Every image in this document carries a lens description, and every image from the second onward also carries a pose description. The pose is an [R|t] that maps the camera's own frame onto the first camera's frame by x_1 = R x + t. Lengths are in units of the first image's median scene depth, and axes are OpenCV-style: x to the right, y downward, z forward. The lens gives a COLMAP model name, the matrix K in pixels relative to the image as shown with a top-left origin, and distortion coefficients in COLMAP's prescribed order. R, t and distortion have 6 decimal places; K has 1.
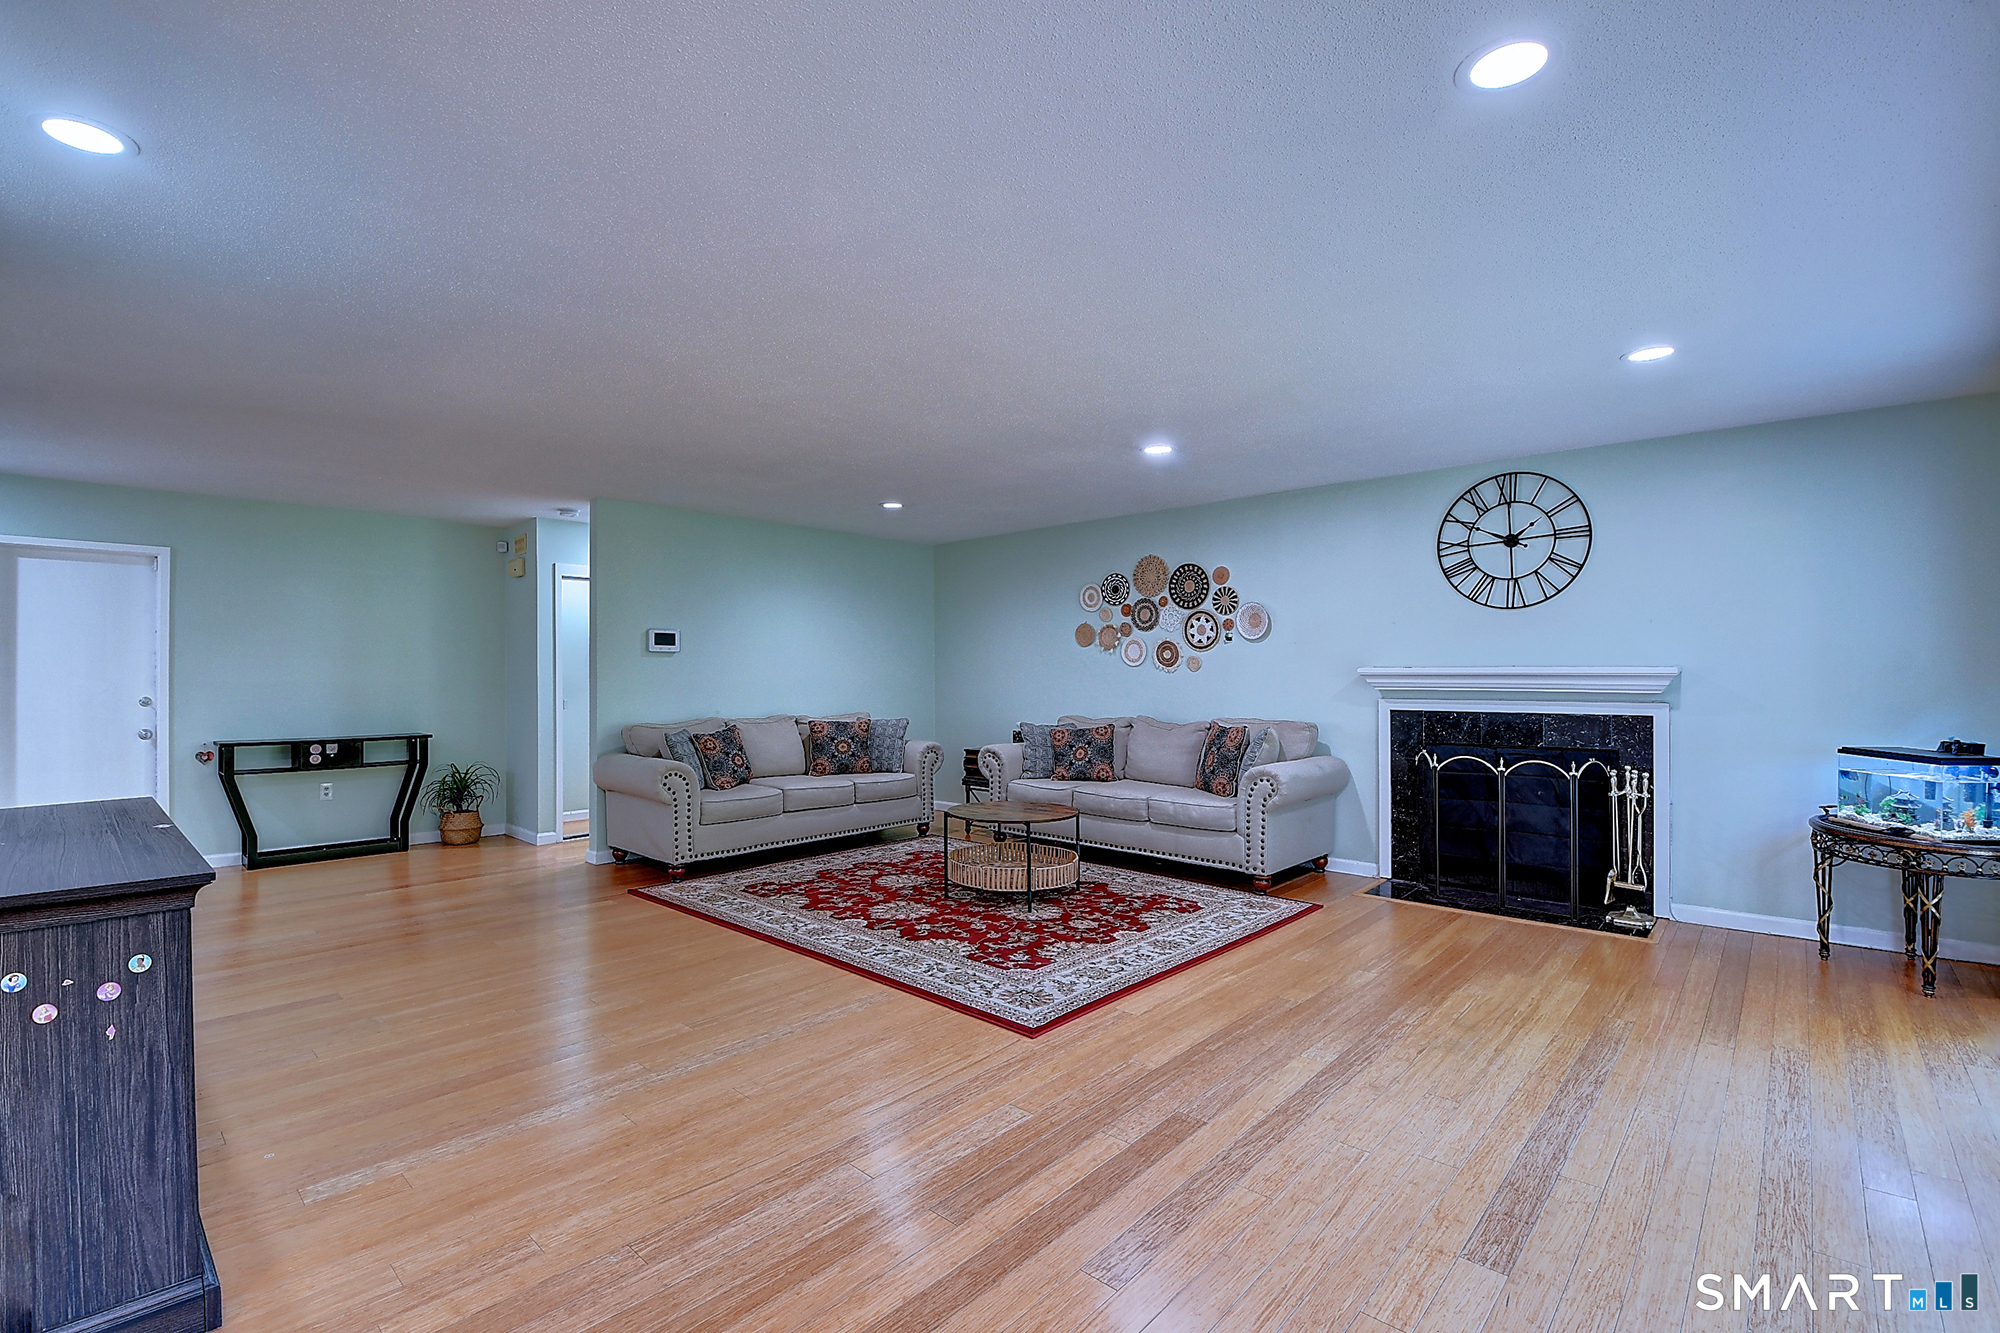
lens RADIAL K [[883.0, 0, 982.1], [0, 883.0, 670.3], [0, 0, 1]] dist [0.020846, 0.000017]
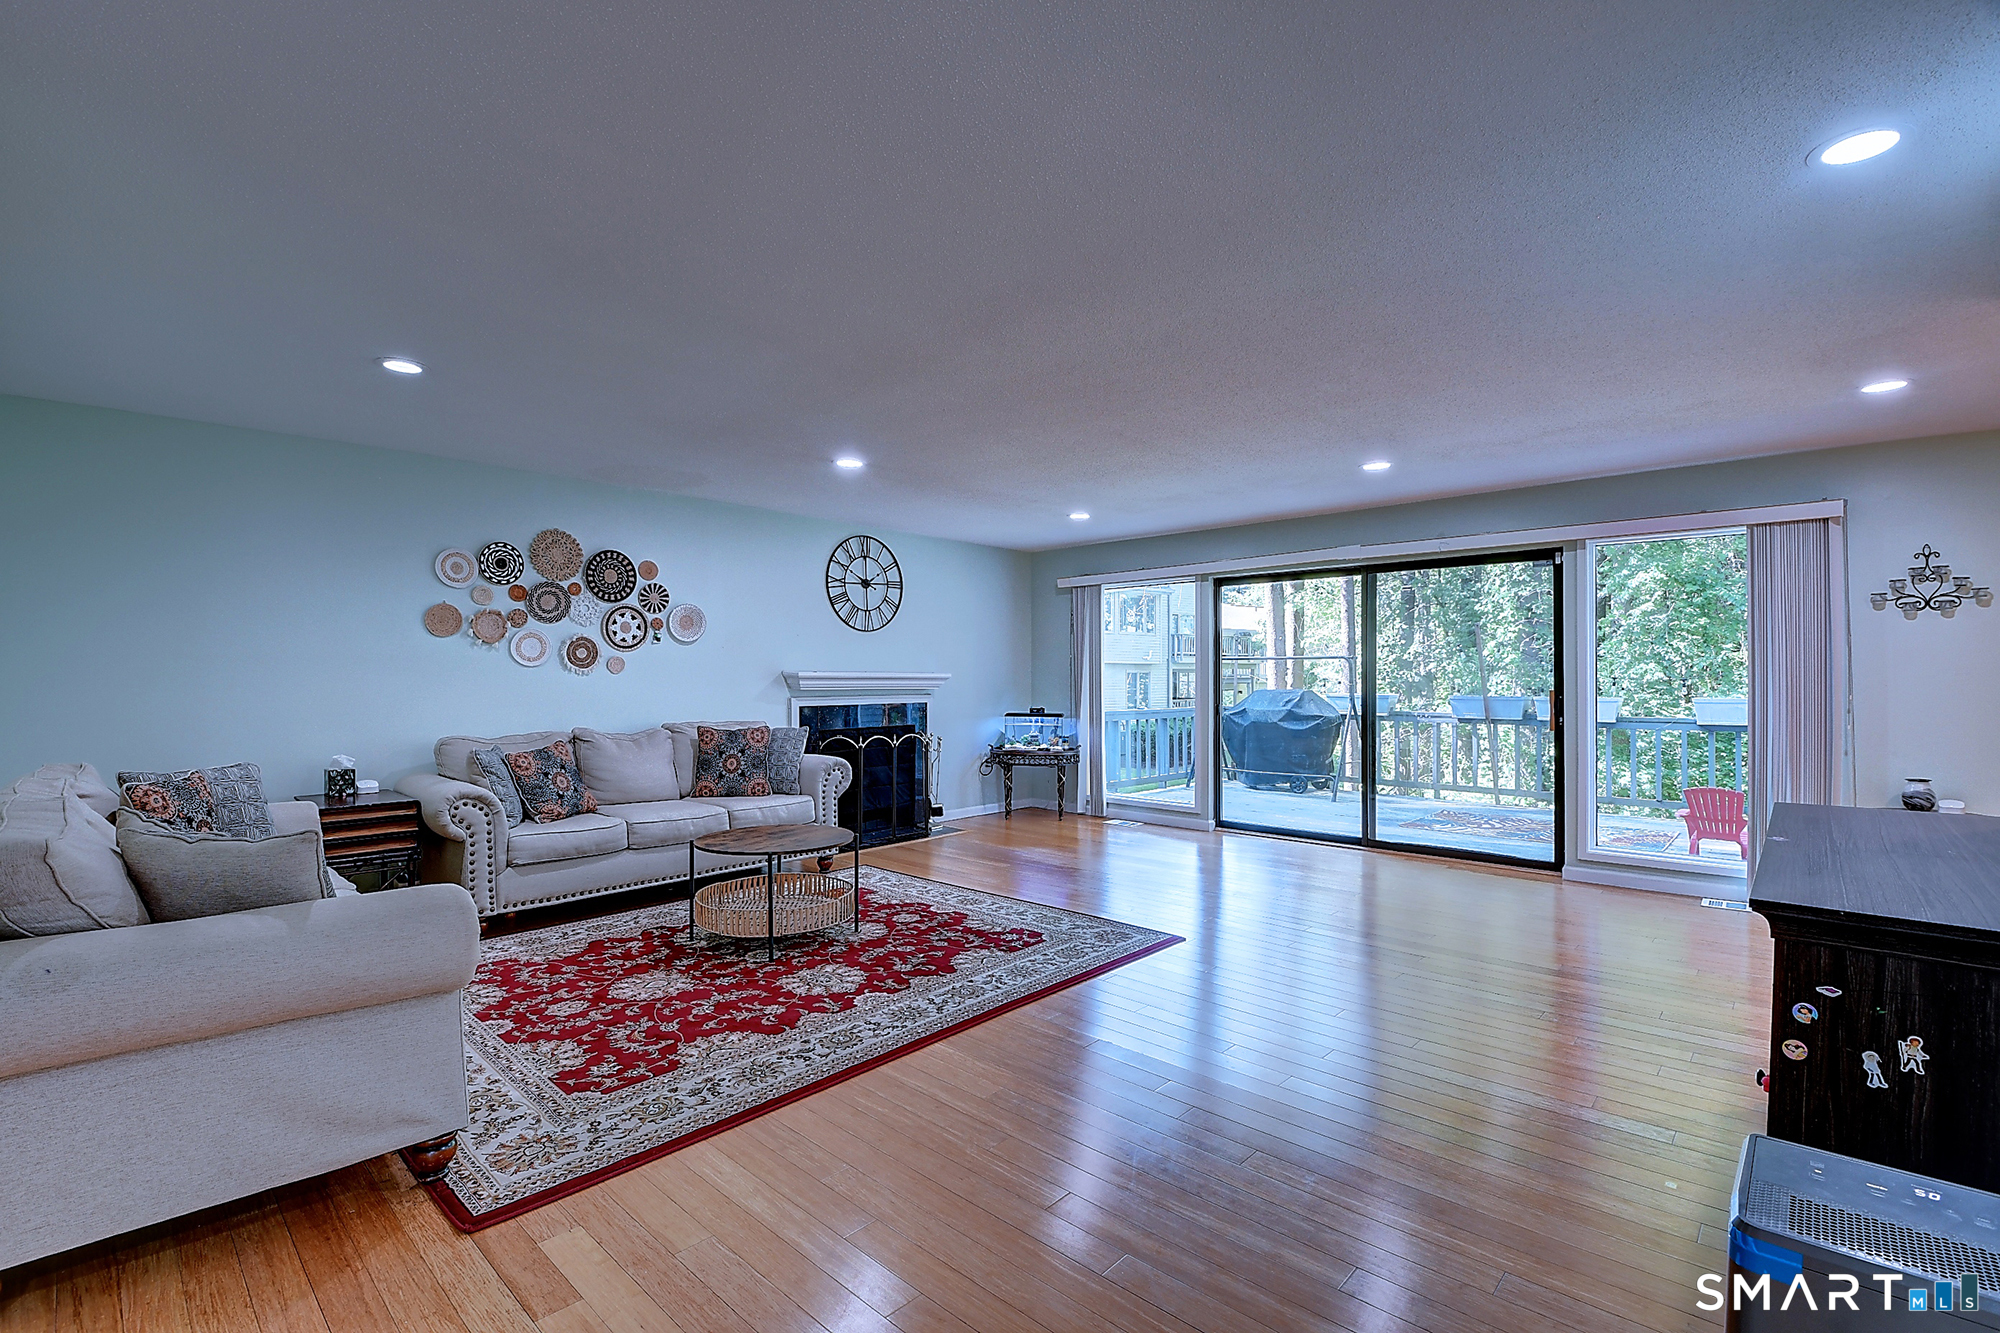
lens RADIAL K [[883.0, 0, 982.1], [0, 883.0, 670.3], [0, 0, 1]] dist [0.020846, 0.000017]
pose [[0.004068, 0.009303, 0.999948, -0.779439], [-0.004828, 0.999945, -0.009283, 0.005290], [-0.999980, -0.004790, 0.004113, 0.767215]]
